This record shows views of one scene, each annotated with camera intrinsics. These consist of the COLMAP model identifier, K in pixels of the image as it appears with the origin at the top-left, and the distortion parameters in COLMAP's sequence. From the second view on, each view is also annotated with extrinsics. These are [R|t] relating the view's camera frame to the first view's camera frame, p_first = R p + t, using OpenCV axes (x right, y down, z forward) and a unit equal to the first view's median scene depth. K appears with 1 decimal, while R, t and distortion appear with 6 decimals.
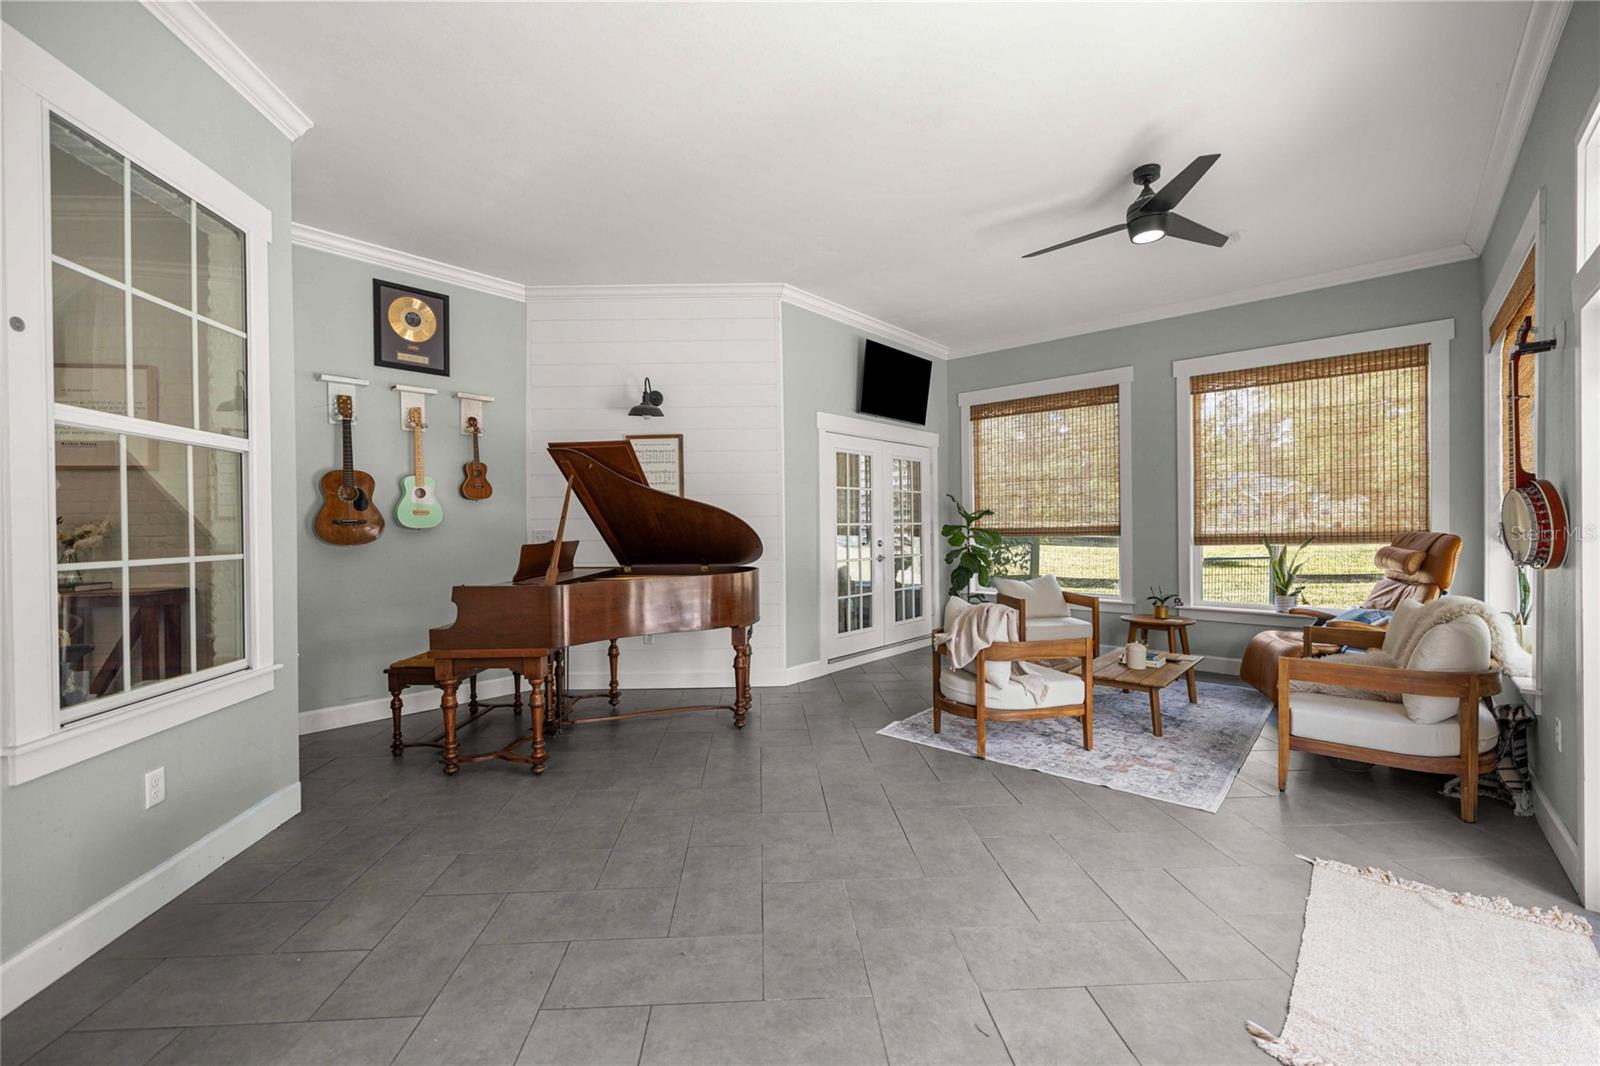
lens RADIAL K [[678.6, 0, 799.7], [0, 678.6, 530.8], [0, 0, 1]] dist [0.002988, -0.000122]
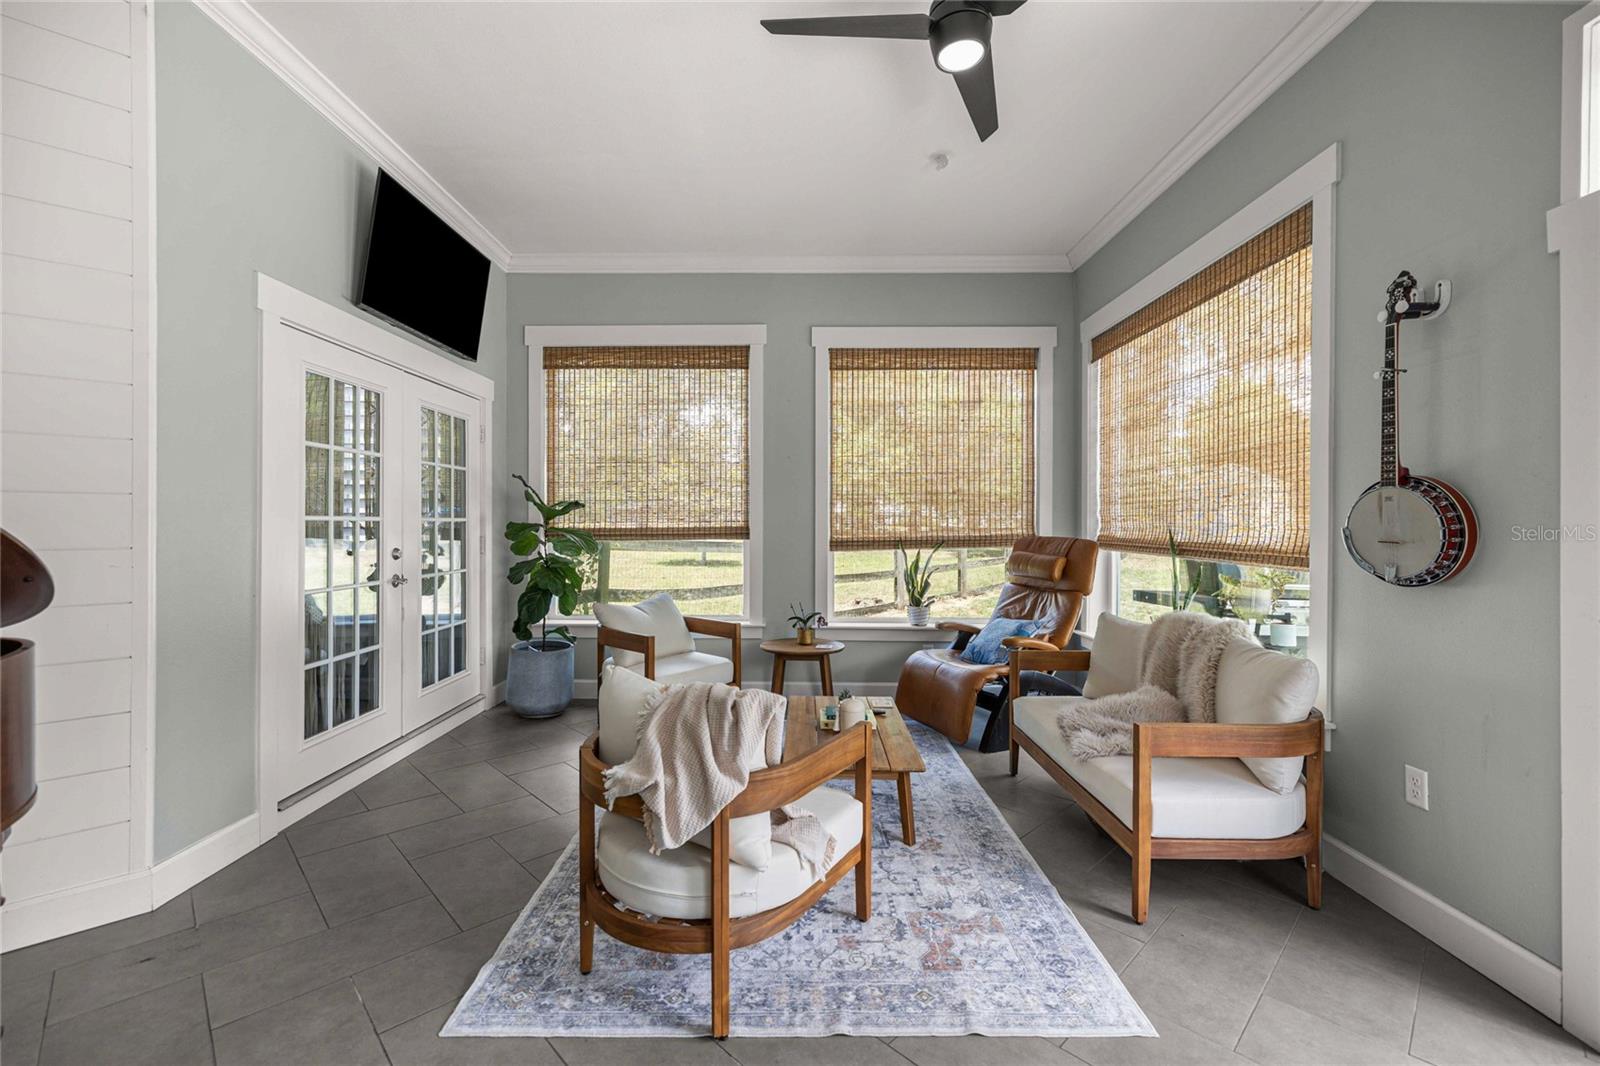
lens RADIAL K [[678.6, 0, 792.4], [0, 678.6, 524.1], [0, 0, 1]] dist [0.002988, -0.000122]
pose [[0.760129, 0.013954, 0.649622, 0.003502], [-0.007162, 0.999889, -0.013098, -0.000556], [-0.649733, 0.005303, 0.760144, 0.394047]]
